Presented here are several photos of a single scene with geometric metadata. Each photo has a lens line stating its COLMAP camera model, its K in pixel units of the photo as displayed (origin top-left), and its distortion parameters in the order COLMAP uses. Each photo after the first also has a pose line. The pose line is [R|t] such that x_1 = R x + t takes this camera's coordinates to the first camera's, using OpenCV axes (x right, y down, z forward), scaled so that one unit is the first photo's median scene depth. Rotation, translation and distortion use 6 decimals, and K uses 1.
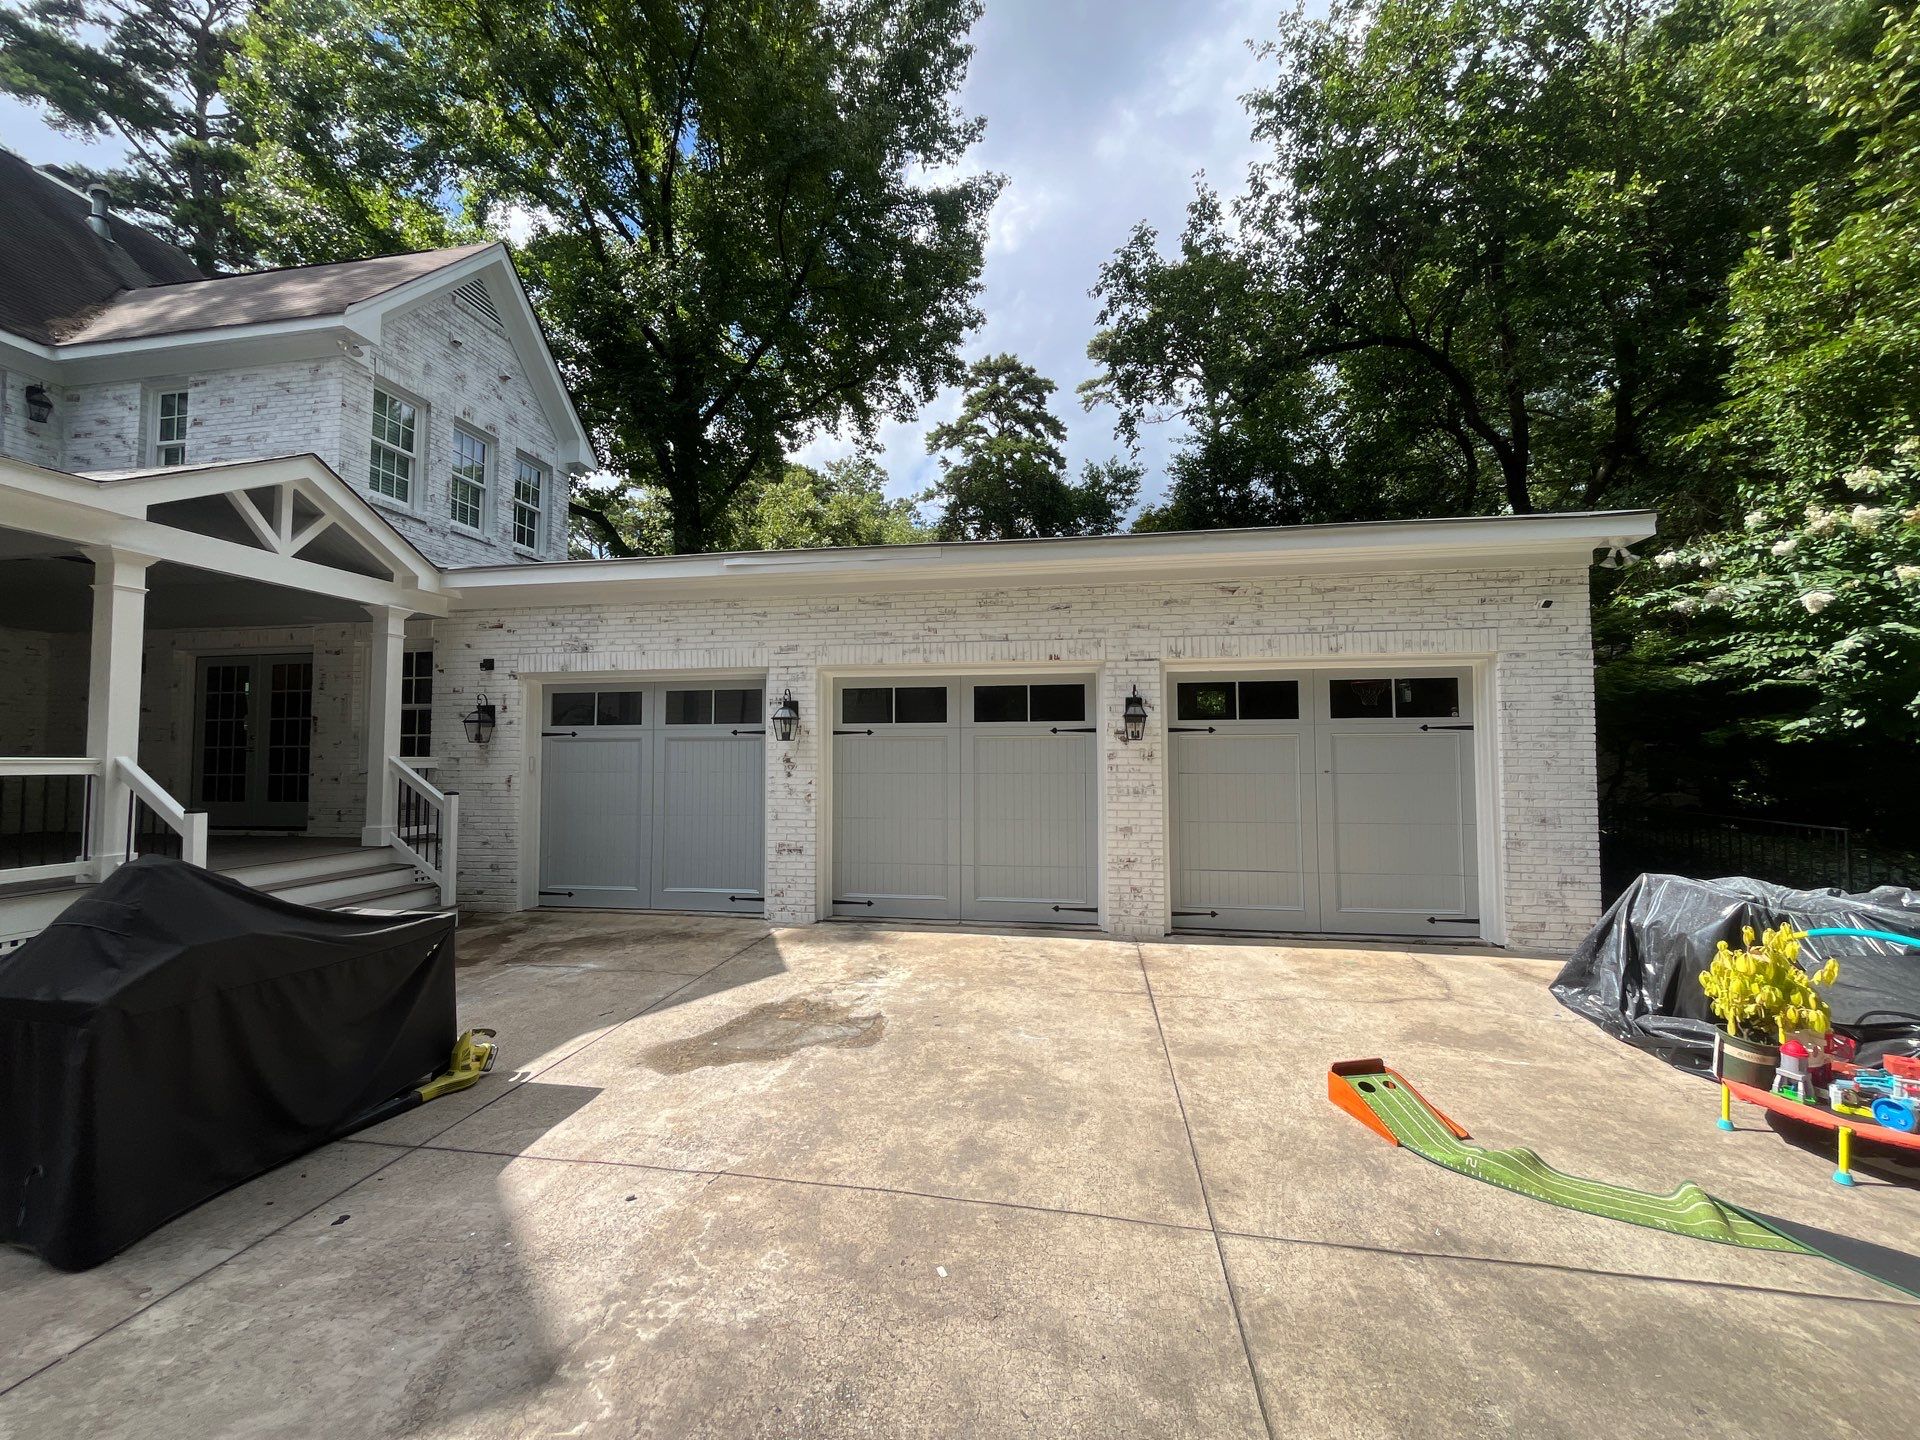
lens RADIAL K [[775.9, 0, 953.8], [0, 775.9, 715.6], [0, 0, 1]] dist [-0.001513, -0.000145]
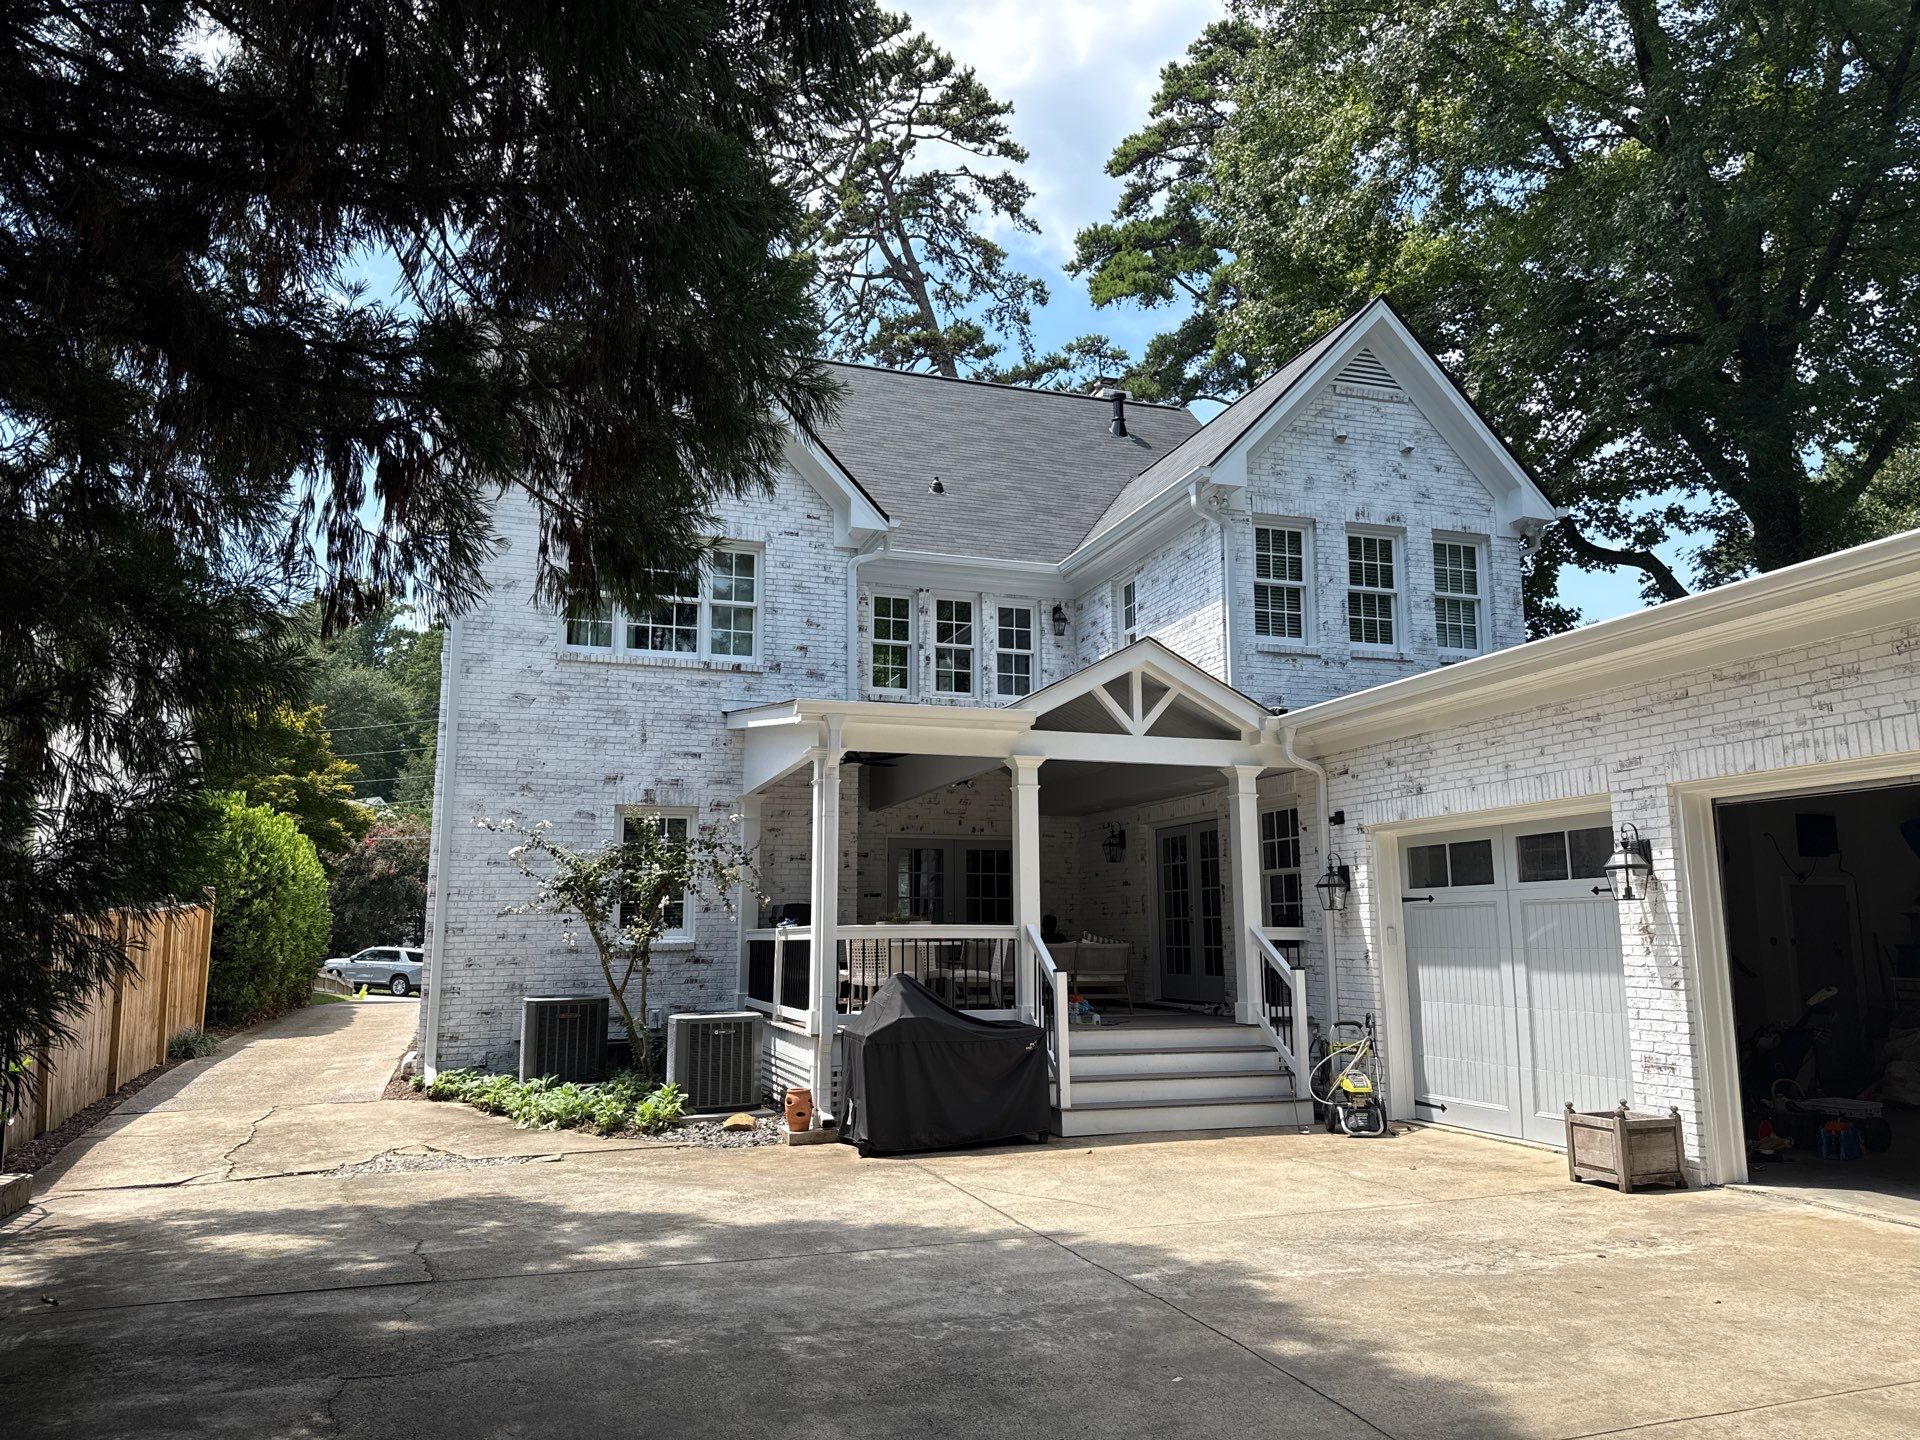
lens RADIAL K [[1328.8, 0, 951.4], [0, 1328.8, 721.3], [0, 0, 1]] dist [0.168853, -0.307293]
pose [[0.462412, -0.141304, -0.875333, 0.513504], [0.043790, 0.989654, -0.136626, 0.012516], [0.885583, 0.024846, 0.463816, -0.070320]]
